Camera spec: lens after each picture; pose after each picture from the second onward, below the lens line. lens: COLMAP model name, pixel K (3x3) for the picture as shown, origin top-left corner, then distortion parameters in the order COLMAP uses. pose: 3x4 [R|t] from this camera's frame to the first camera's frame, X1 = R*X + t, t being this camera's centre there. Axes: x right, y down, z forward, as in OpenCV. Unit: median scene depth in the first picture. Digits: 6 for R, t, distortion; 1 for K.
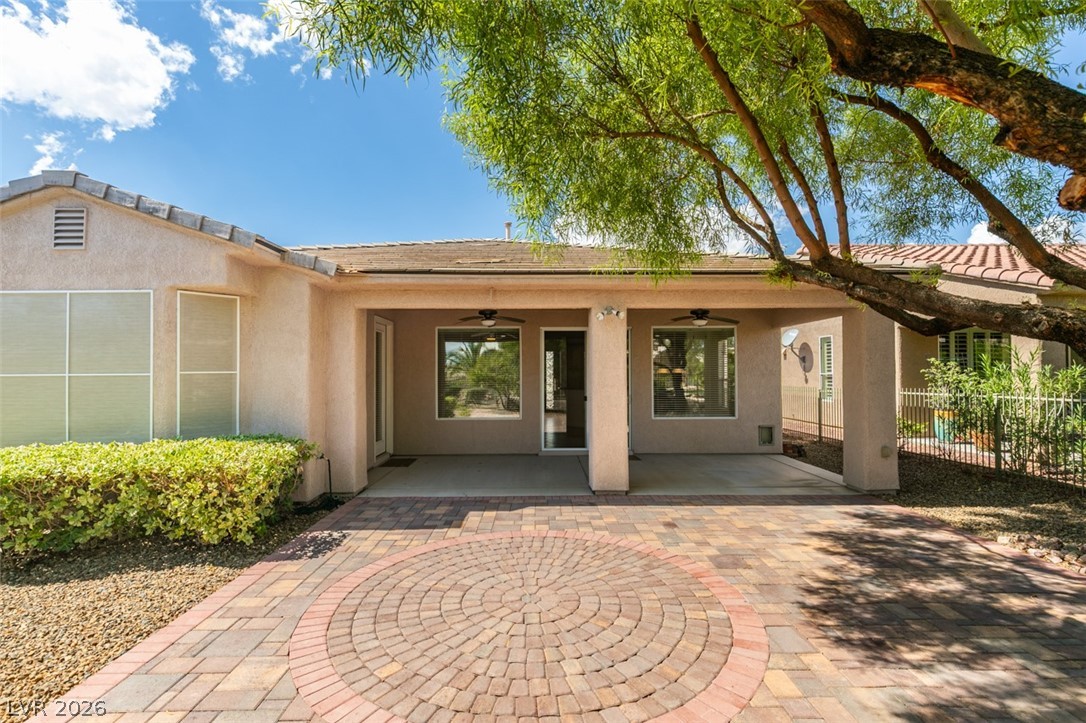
lens RADIAL K [[488.4, 0, 541.2], [0, 488.4, 365.6], [0, 0, 1]] dist [0.011072, -0.002763]
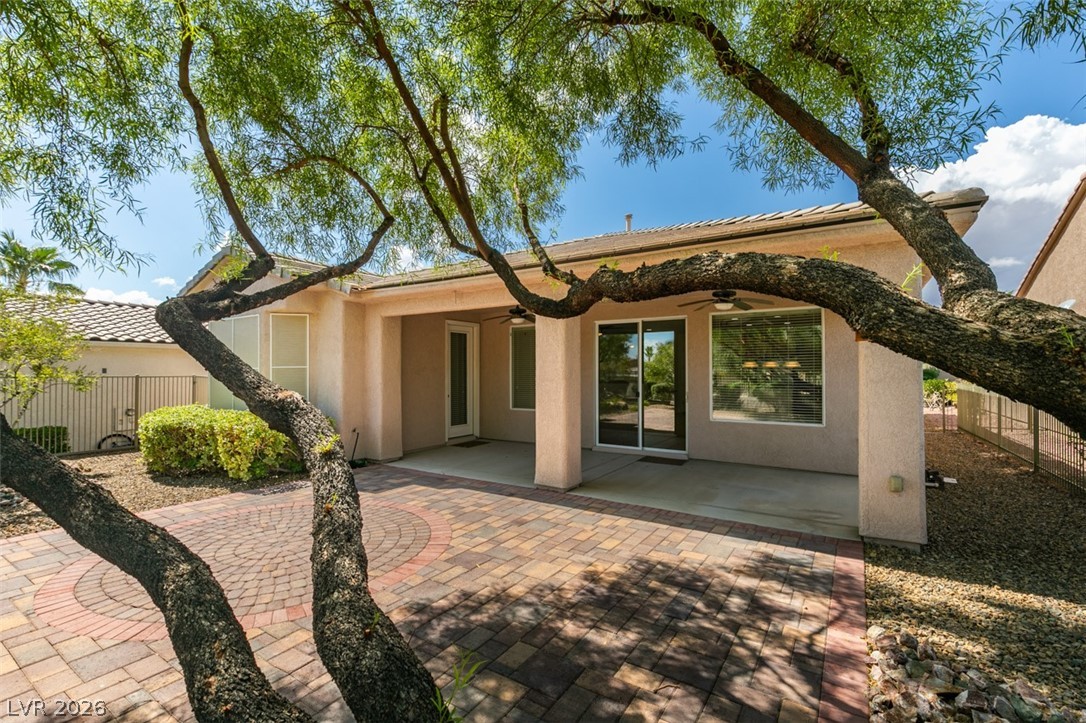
lens RADIAL K [[488.4, 0, 540.7], [0, 488.4, 359.9], [0, 0, 1]] dist [0.011072, -0.002763]
pose [[0.826018, -0.011308, -0.563530, 0.990537], [0.009467, 0.999936, -0.006189, 0.011078], [0.563564, -0.000223, 0.826072, 0.258096]]
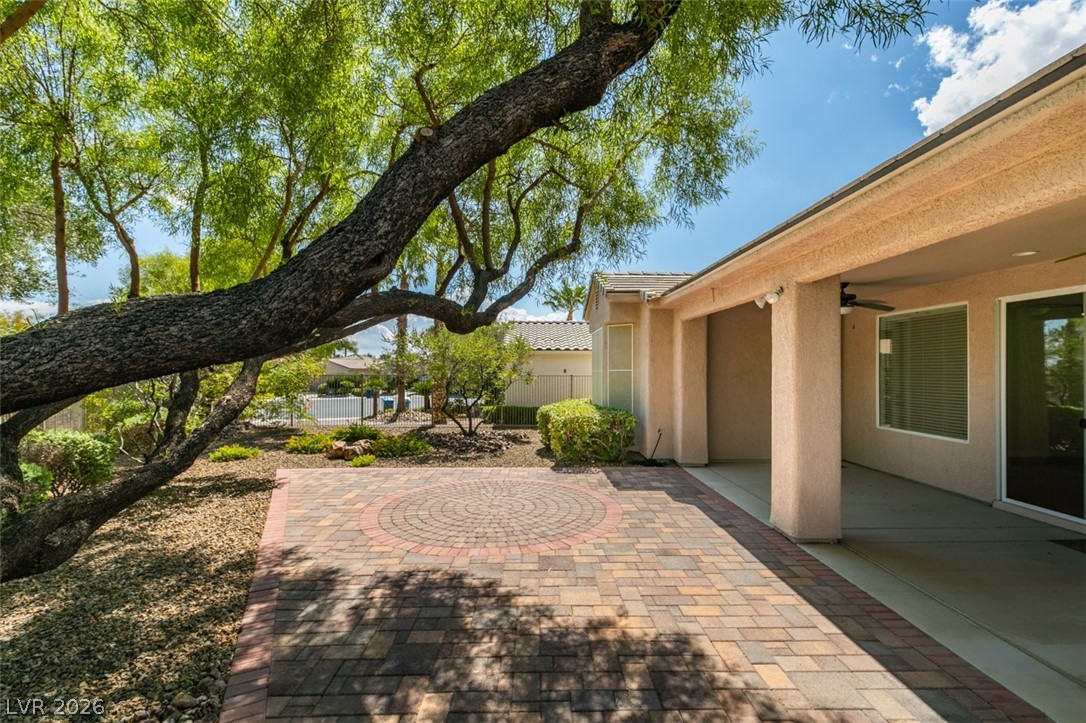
lens RADIAL K [[488.4, 0, 539.6], [0, 488.4, 364.4], [0, 0, 1]] dist [0.011072, -0.002763]
pose [[-0.006967, -0.006058, -0.999957, 1.306939], [0.014695, 0.999873, -0.006160, -0.000391], [0.999868, -0.014737, -0.006877, 0.920517]]
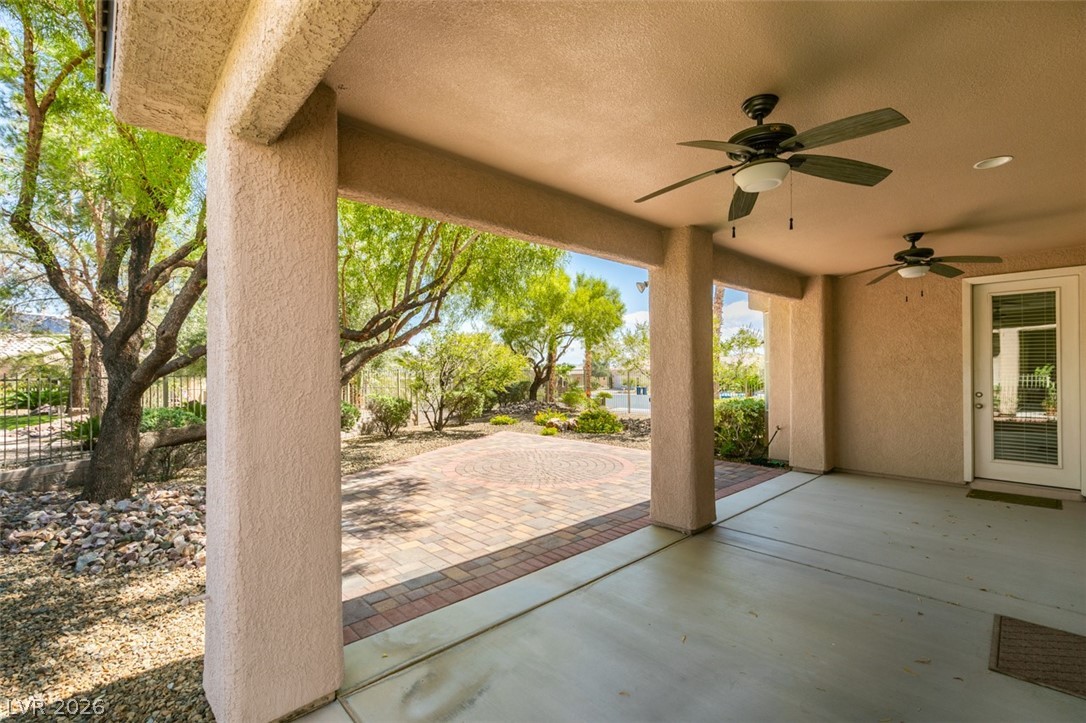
lens RADIAL K [[488.4, 0, 541.2], [0, 488.4, 368.6], [0, 0, 1]] dist [0.011072, -0.002763]
pose [[-0.740690, 0.005940, -0.671821, 1.150128], [0.017583, 0.999790, -0.010546, 0.049861], [0.671617, -0.019624, -0.740639, 2.090802]]
